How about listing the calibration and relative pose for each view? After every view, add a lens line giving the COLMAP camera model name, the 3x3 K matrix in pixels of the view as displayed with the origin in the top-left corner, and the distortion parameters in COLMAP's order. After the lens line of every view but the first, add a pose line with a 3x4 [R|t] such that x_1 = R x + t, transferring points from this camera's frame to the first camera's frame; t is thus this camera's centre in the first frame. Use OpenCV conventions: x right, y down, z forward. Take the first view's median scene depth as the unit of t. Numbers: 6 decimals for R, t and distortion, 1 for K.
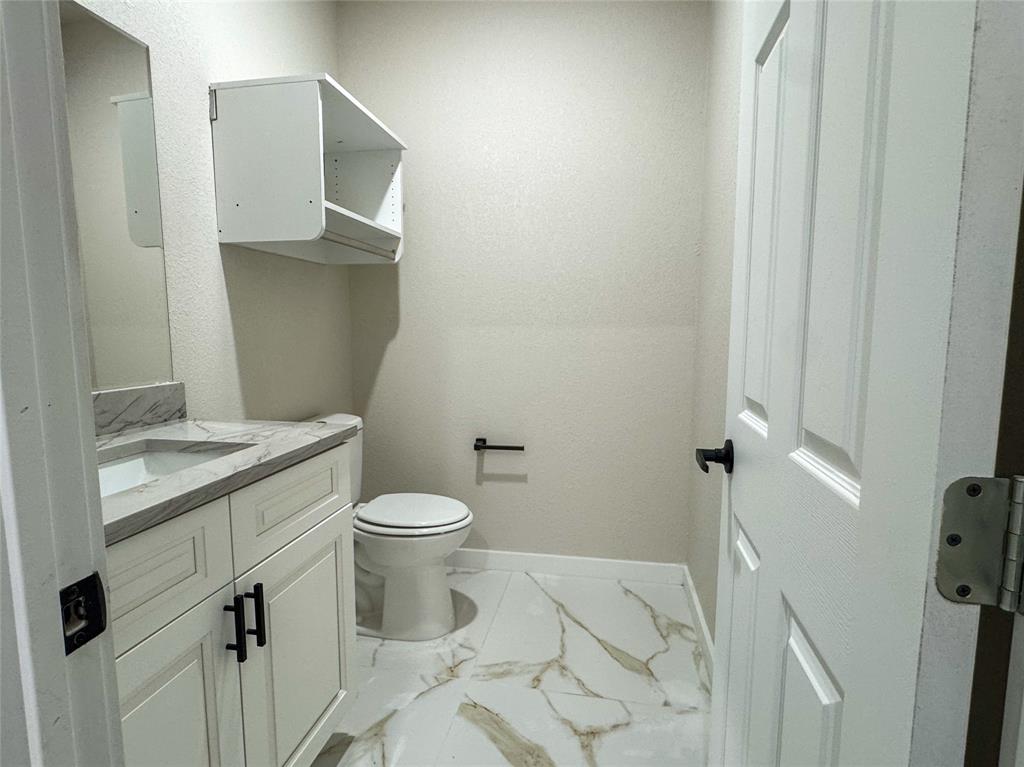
lens RADIAL K [[522.1, 0, 512.0], [0, 522.1, 383.5], [0, 0, 1]] dist [0.004815, -0.000596]
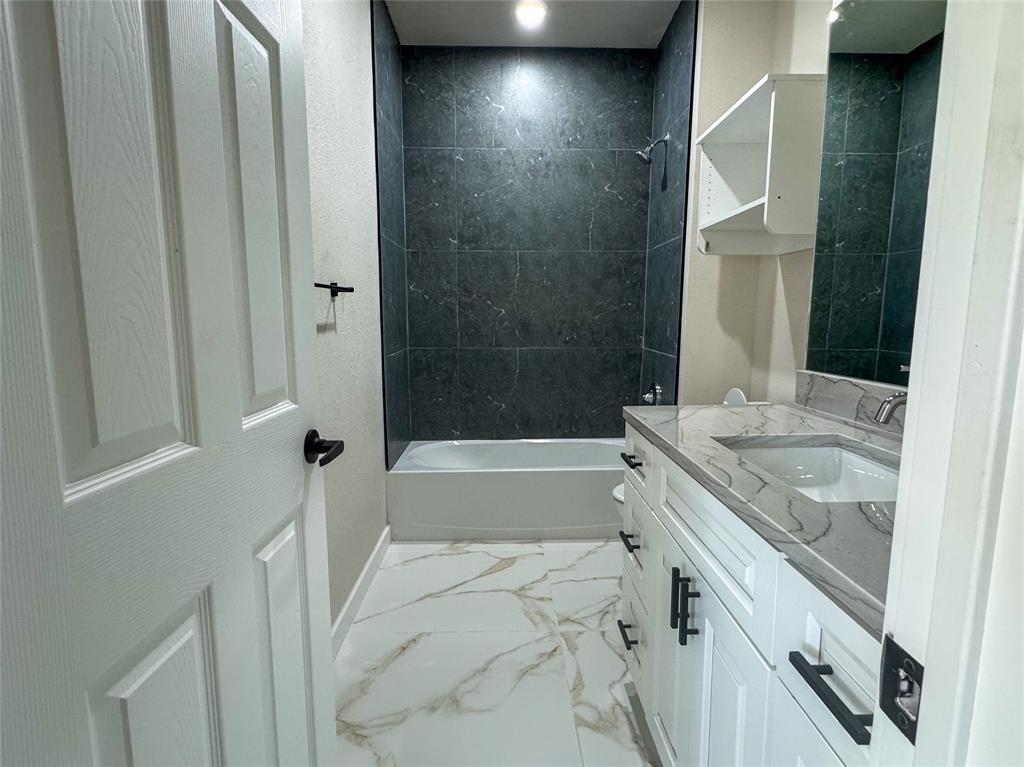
lens RADIAL K [[522.1, 0, 512.0], [0, 522.1, 383.5], [0, 0, 1]] dist [0.004815, -0.000596]
pose [[-0.218926, -0.133571, 0.966556, -0.979208], [0.099490, 0.982367, 0.158291, -0.138954], [-0.970656, 0.130816, -0.201777, 1.126163]]
